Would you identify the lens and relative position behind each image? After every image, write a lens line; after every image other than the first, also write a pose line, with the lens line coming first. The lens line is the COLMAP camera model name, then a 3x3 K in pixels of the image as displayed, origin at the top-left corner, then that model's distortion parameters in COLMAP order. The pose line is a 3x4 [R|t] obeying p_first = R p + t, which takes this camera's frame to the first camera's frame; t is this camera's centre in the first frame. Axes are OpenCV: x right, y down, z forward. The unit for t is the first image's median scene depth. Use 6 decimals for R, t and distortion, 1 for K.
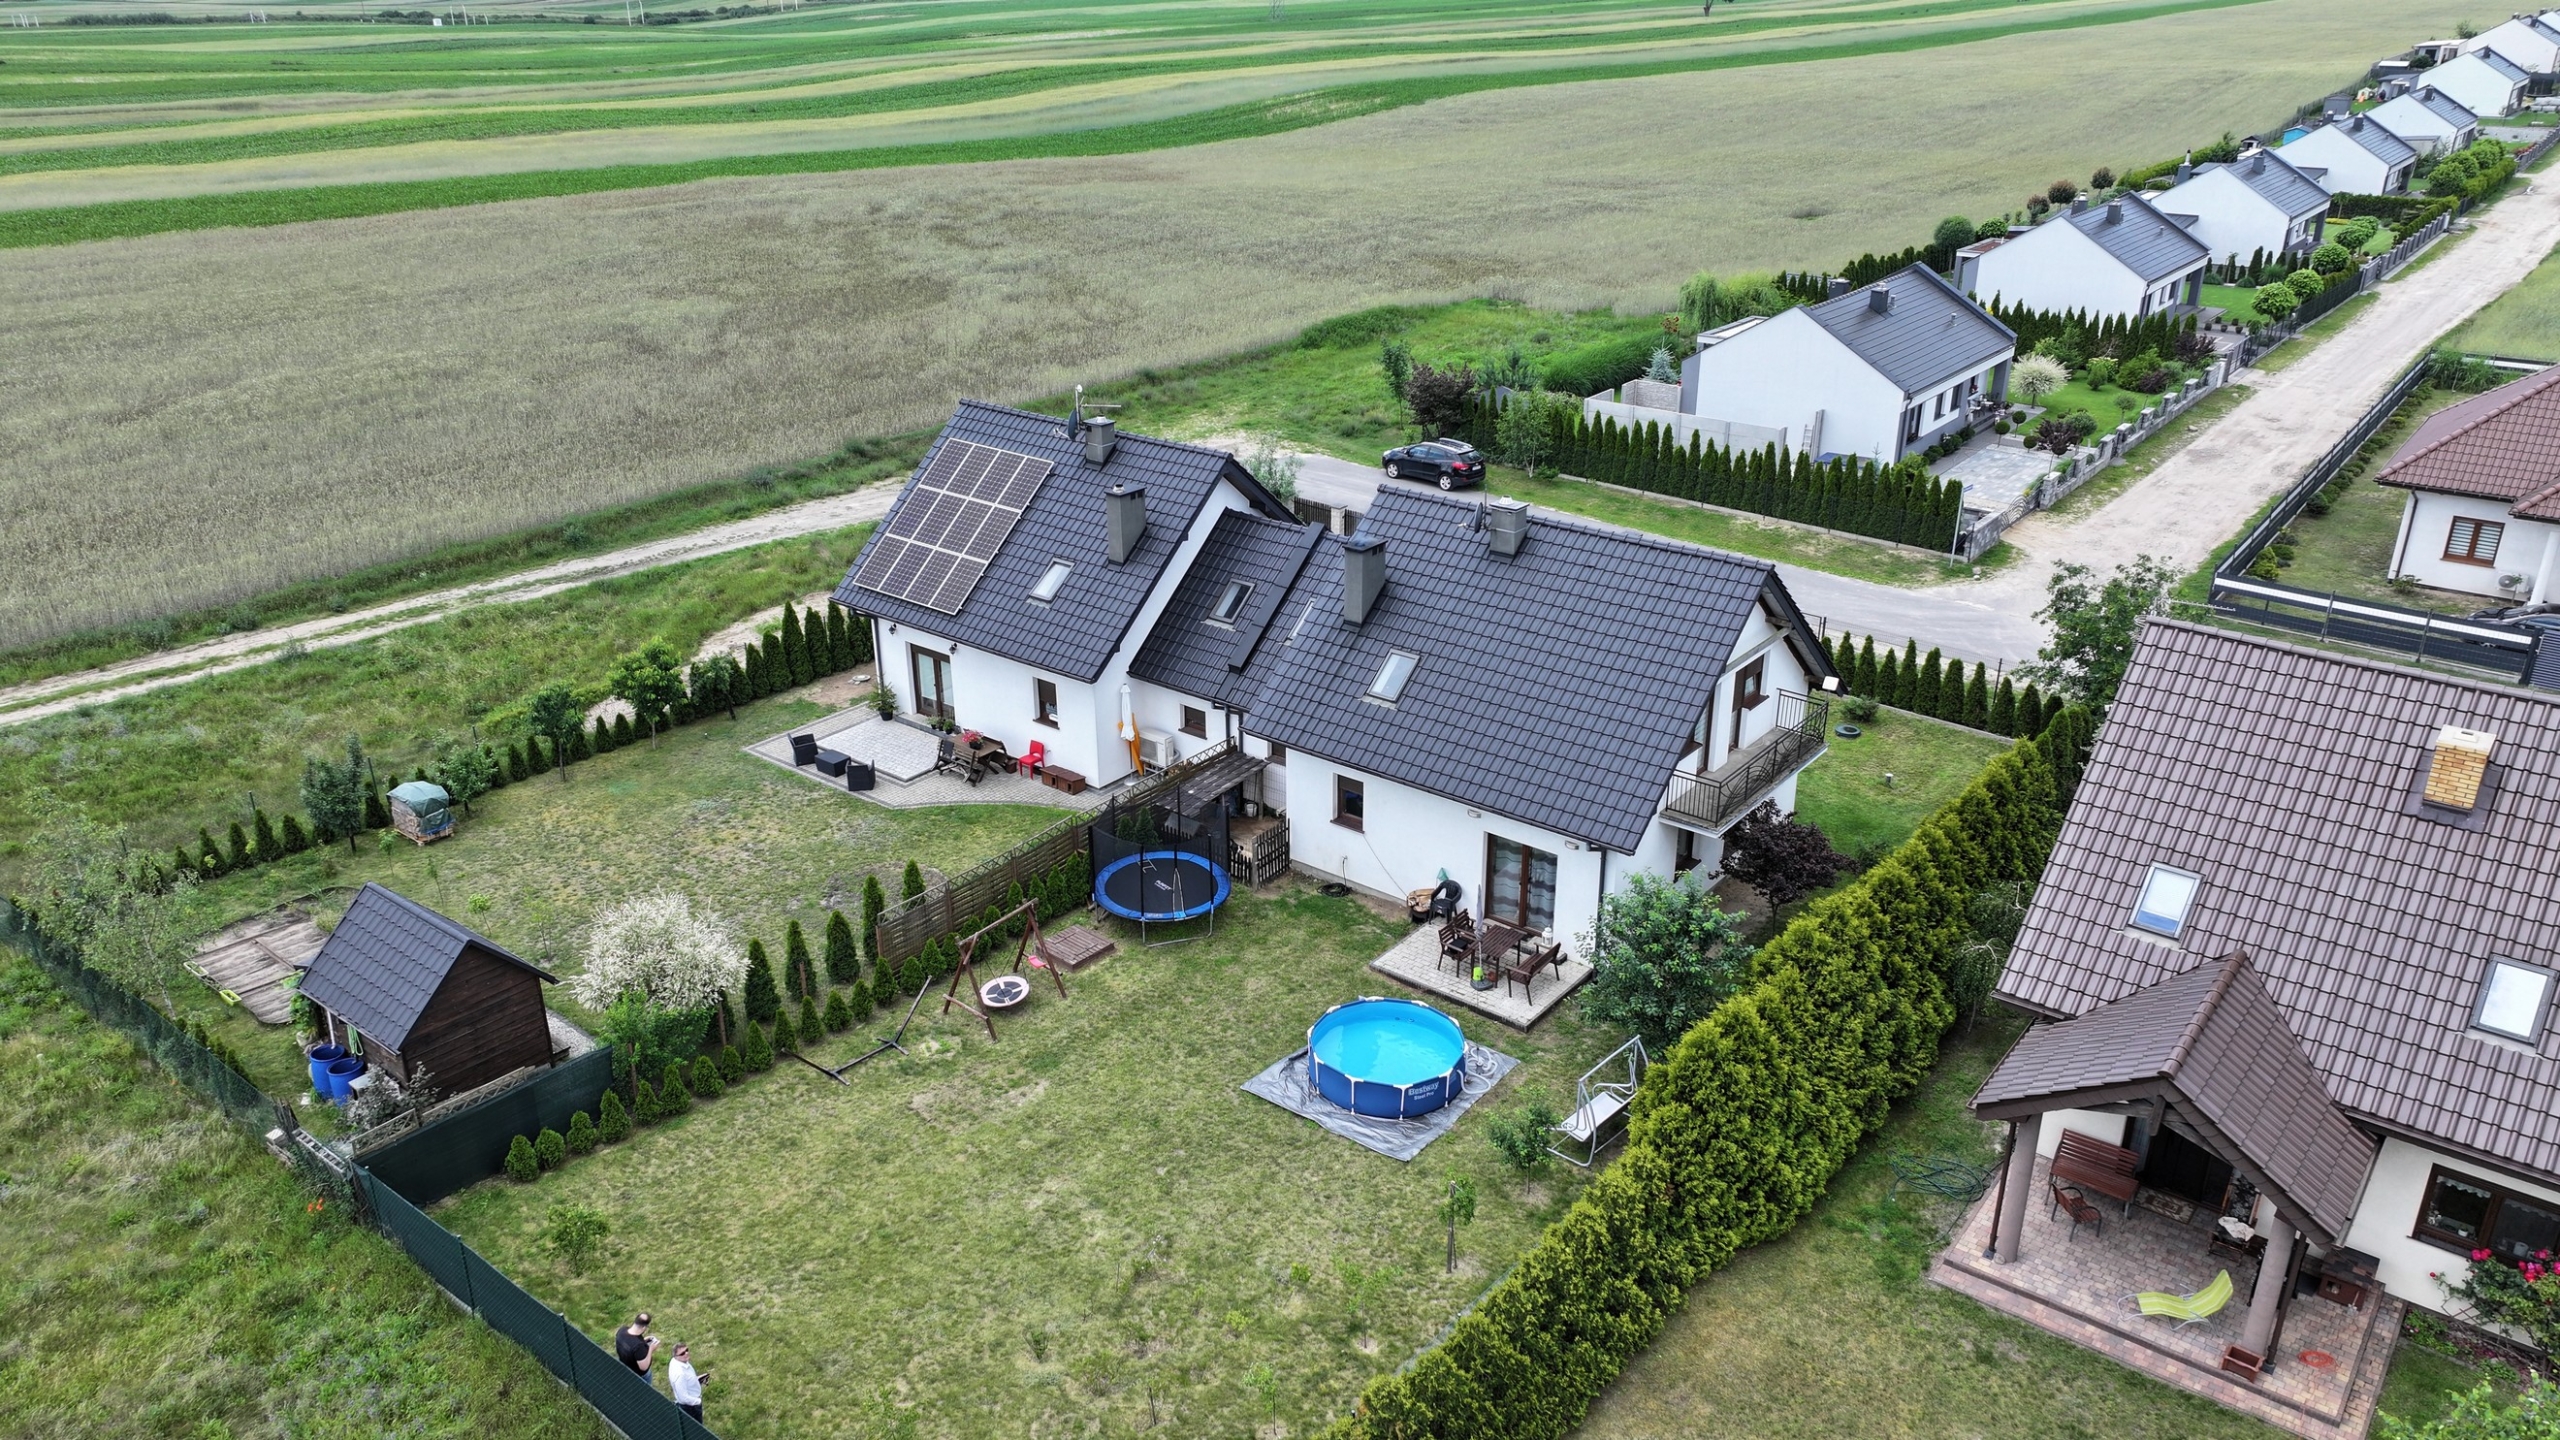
lens RADIAL K [[1801.9, 0, 1308.8], [0, 1801.9, 728.6], [0, 0, 1]] dist [0.008644, -0.002446]
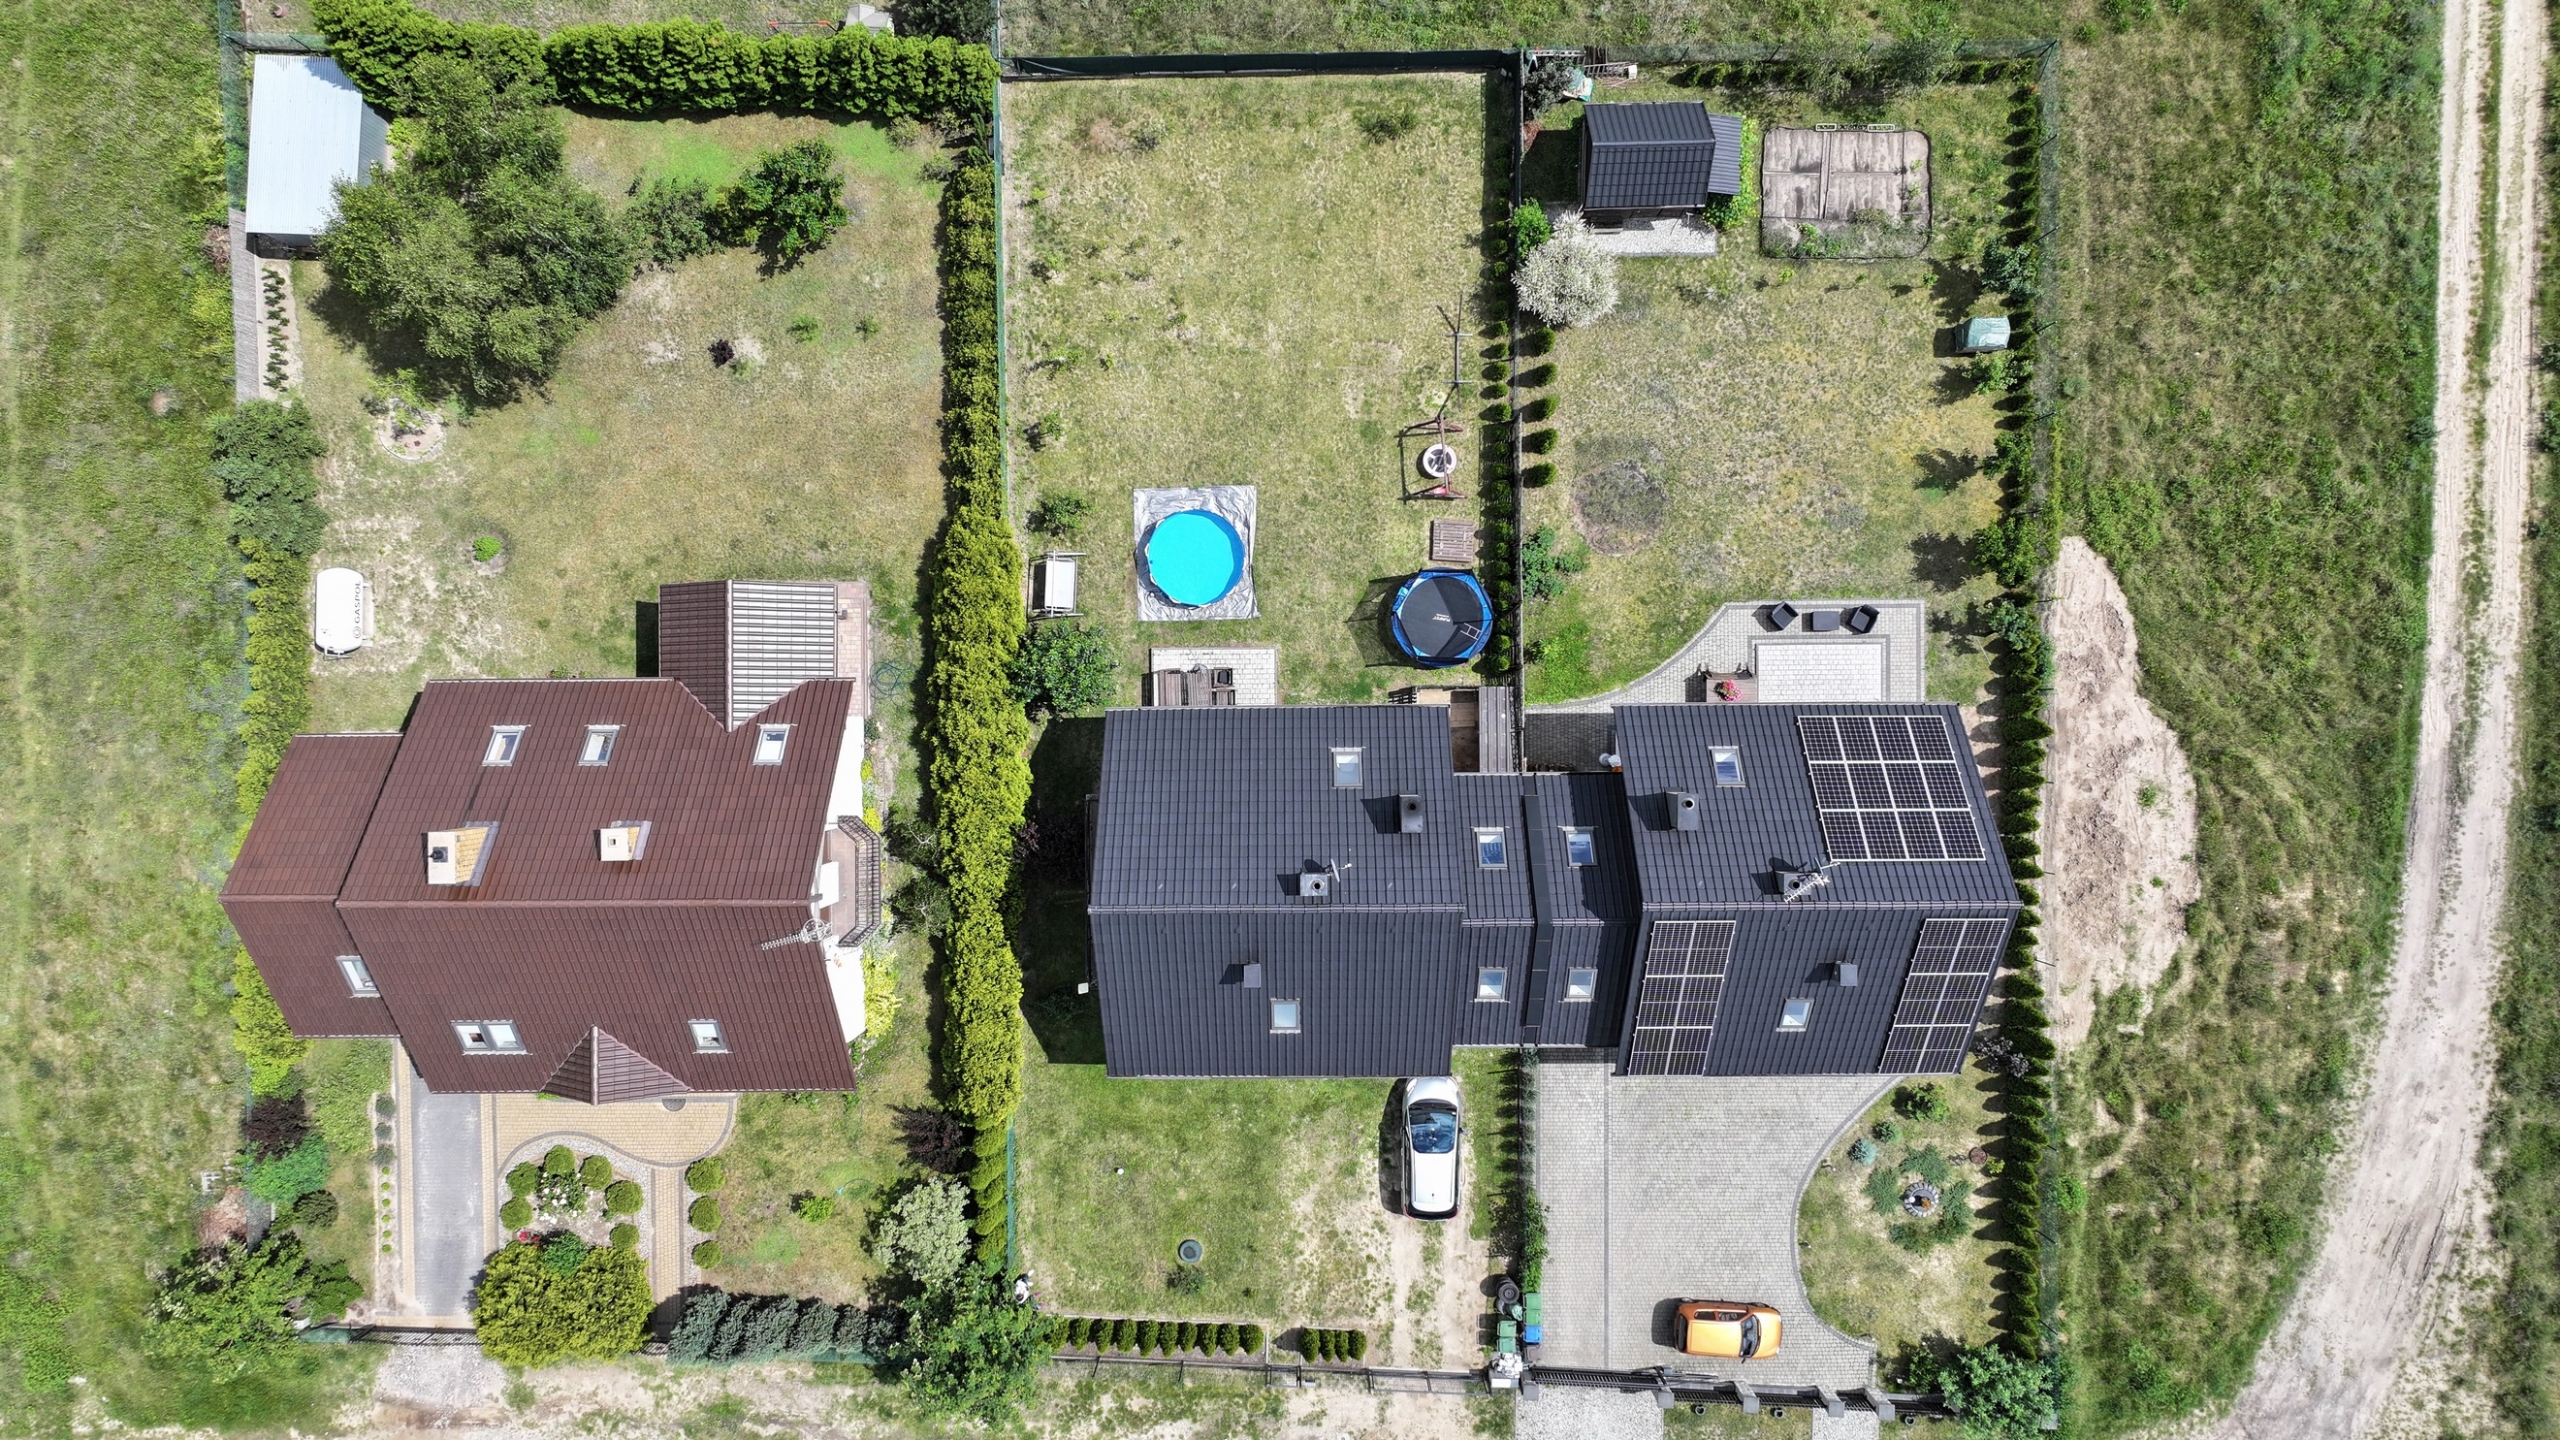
lens RADIAL K [[1797.8, 0, 1280.0], [0, 1797.8, 720.0], [0, 0, 1]] dist [0.009183, 0.002637]
pose [[-0.777554, 0.628812, -0.002204, 0.065355], [-0.260194, -0.318548, 0.911497, -1.137653], [0.572458, 0.709312, 0.411301, 0.425002]]
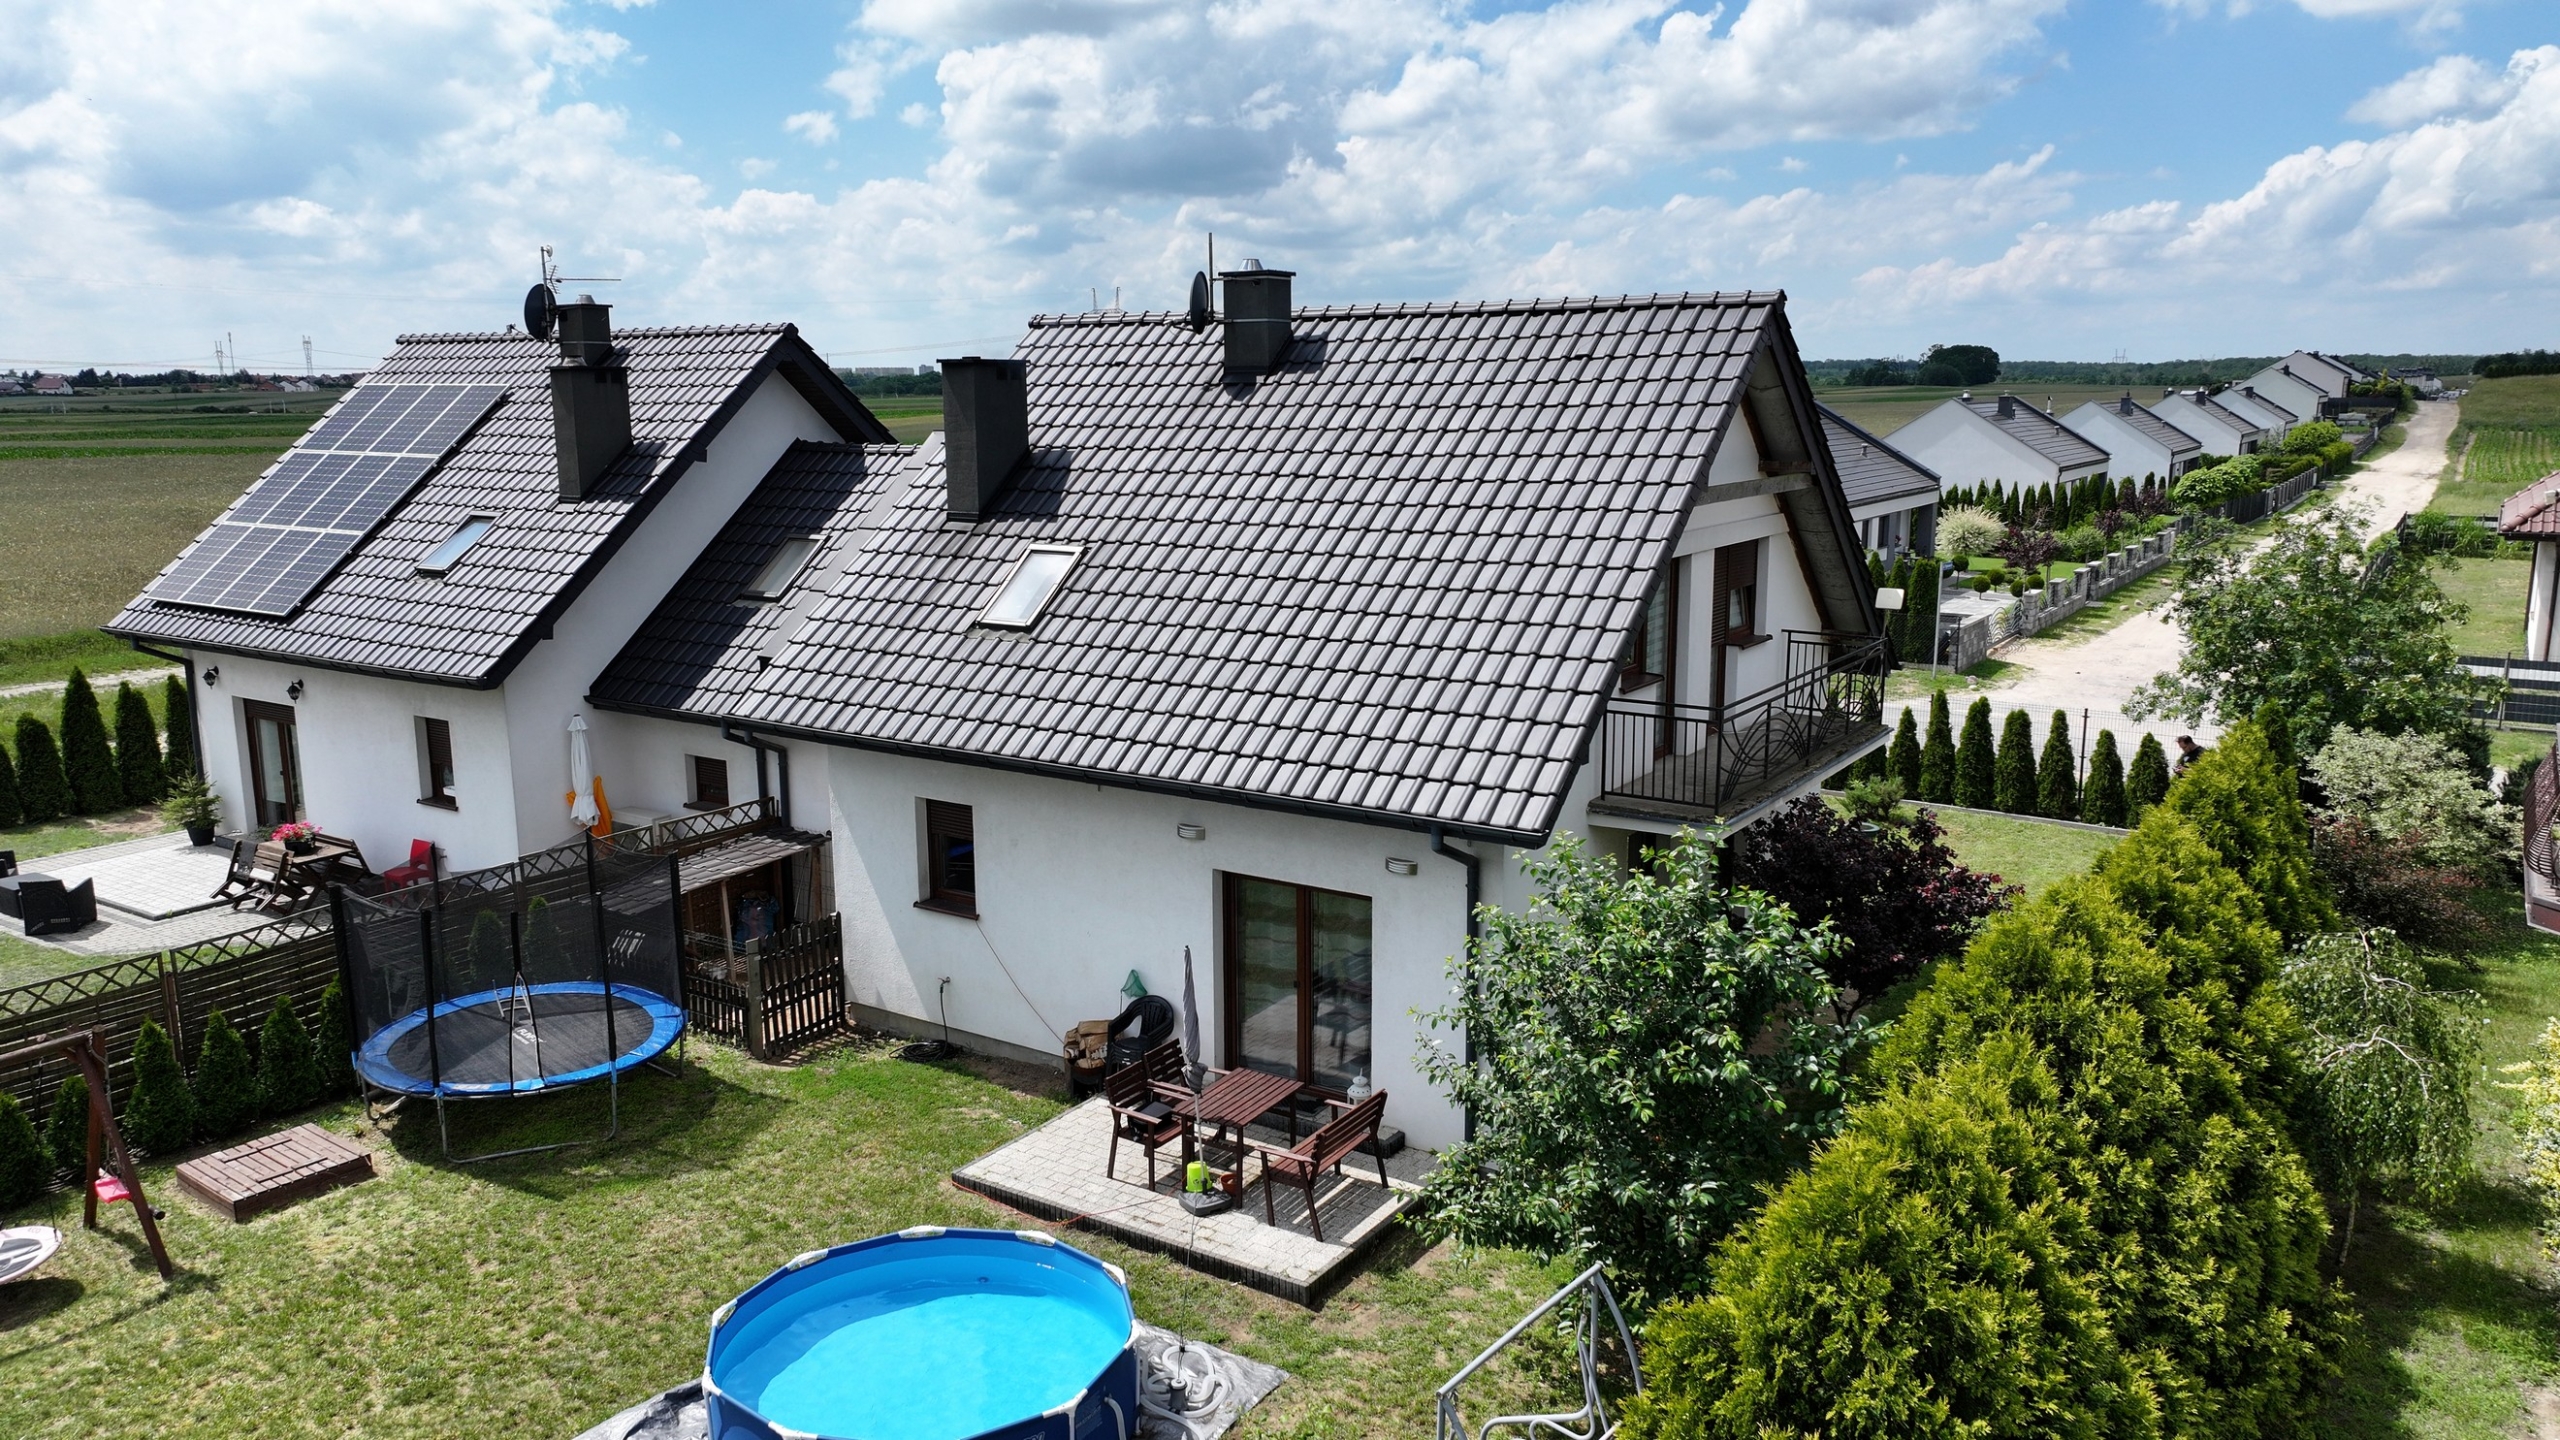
lens RADIAL K [[1797.8, 0, 1280.0], [0, 1797.8, 720.0], [0, 0, 1]] dist [0.009183, 0.002637]
pose [[0.997480, -0.021565, 0.067592, 0.080764], [0.036174, 0.974140, -0.223030, 0.117771], [-0.061034, 0.224913, 0.972465, 0.521340]]
